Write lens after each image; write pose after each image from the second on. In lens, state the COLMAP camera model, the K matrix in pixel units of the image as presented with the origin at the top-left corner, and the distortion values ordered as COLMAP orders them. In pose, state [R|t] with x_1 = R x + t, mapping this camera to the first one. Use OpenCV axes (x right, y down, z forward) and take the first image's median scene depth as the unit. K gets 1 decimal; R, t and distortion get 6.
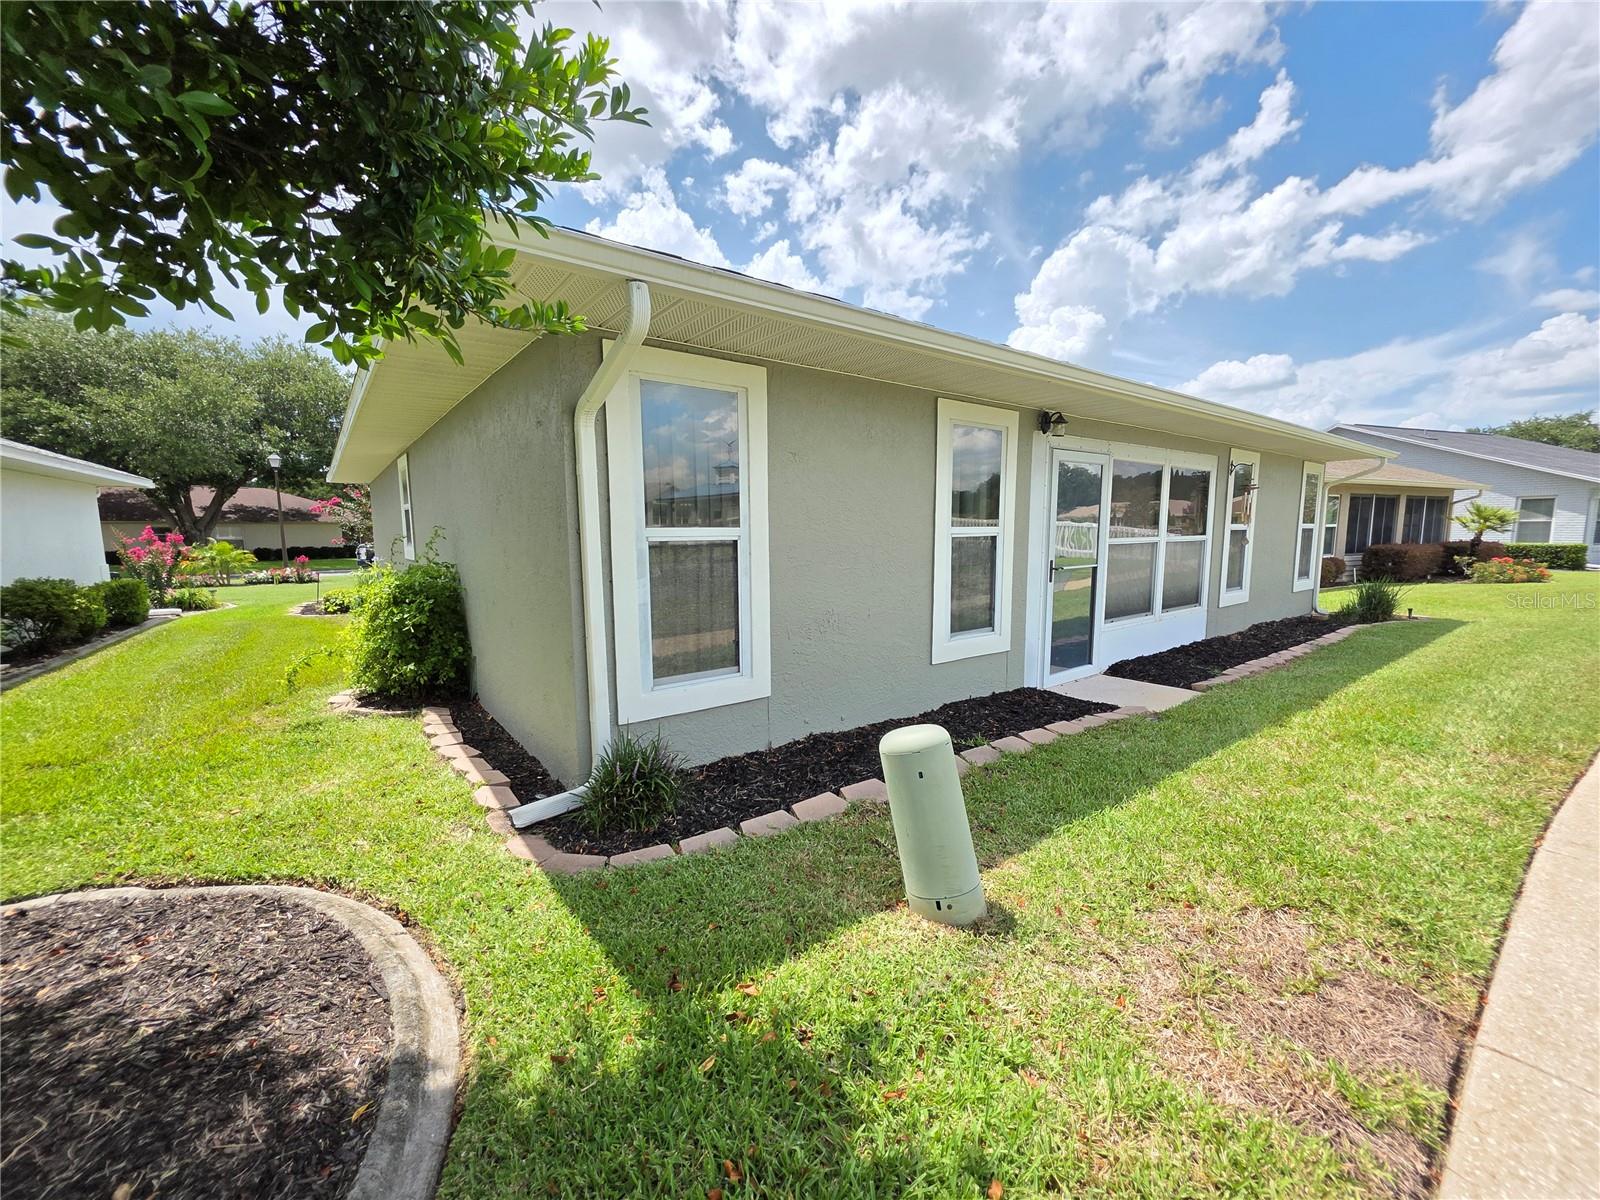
lens RADIAL K [[647.6, 0, 801.3], [0, 647.6, 596.5], [0, 0, 1]] dist [-0.002126, -0.000294]
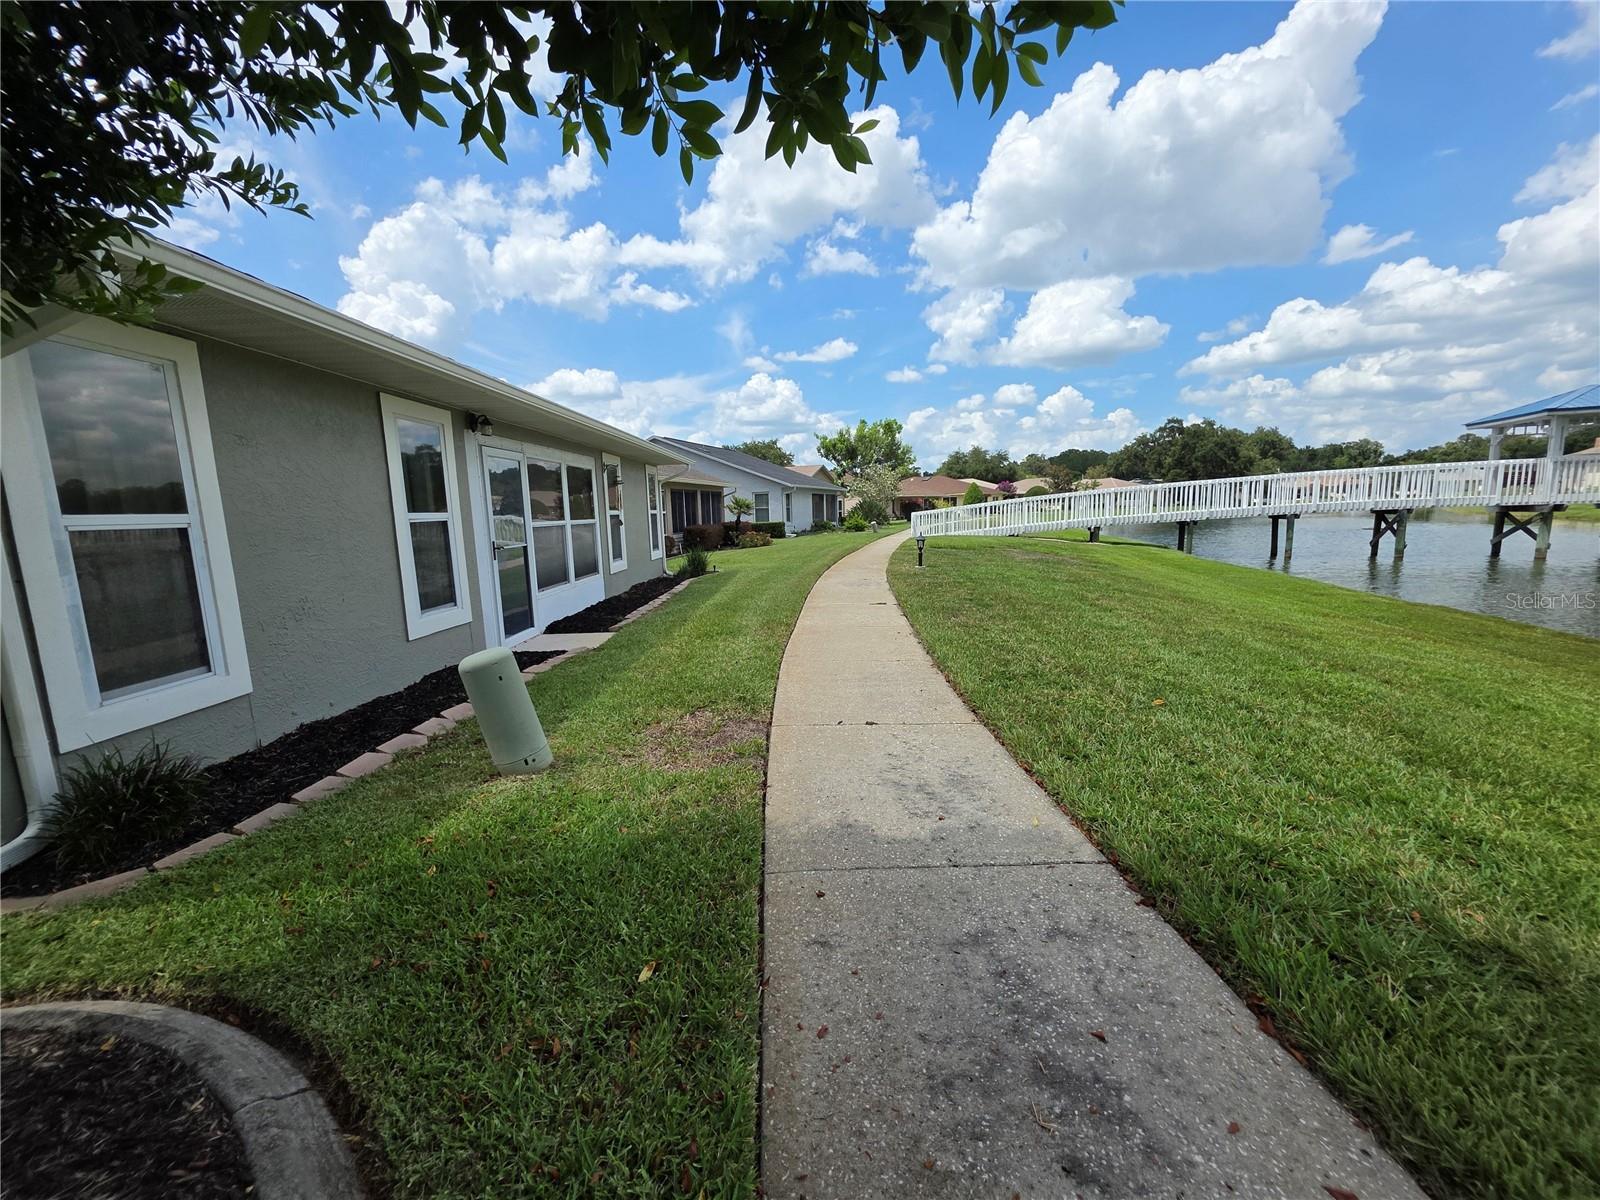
lens RADIAL K [[650.1, 0, 800.7], [0, 650.1, 627.3], [0, 0, 1]] dist [0.000240, -0.000126]
pose [[0.618321, -0.147849, 0.771894, -0.153215], [0.103195, 0.988916, 0.106754, 0.022230], [-0.779122, 0.013647, 0.626724, -0.131749]]
